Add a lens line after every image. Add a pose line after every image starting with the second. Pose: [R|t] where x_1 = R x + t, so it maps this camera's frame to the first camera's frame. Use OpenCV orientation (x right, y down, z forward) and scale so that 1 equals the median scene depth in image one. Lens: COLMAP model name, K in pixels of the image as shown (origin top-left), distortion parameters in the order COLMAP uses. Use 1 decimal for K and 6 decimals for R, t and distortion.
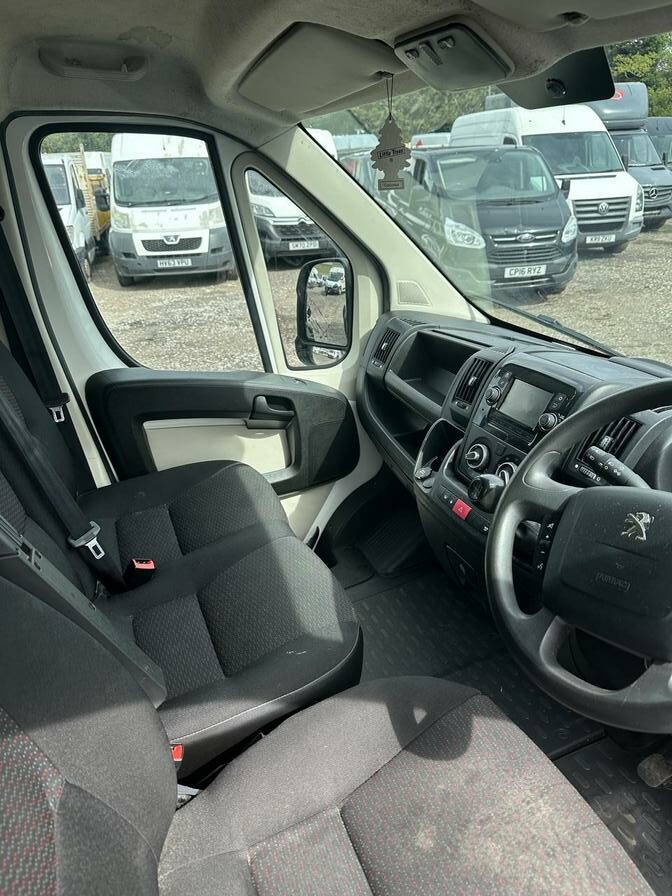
lens RADIAL K [[625.8, 0, 338.8], [0, 625.8, 450.8], [0, 0, 1]] dist [0.009110, -0.009882]
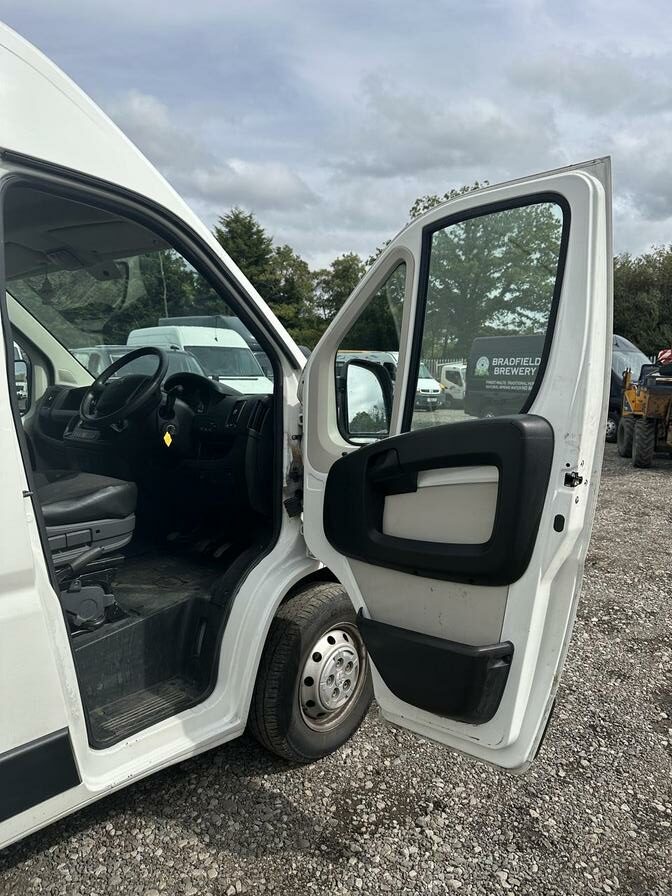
lens RADIAL K [[625.8, 0, 338.8], [0, 625.8, 450.8], [0, 0, 1]] dist [0.009110, -0.009882]
pose [[0.889826, 0.004775, 0.456276, -0.013033], [0.137423, 0.950715, -0.277950, 0.572511], [-0.435115, 0.310030, 0.845314, -0.831241]]
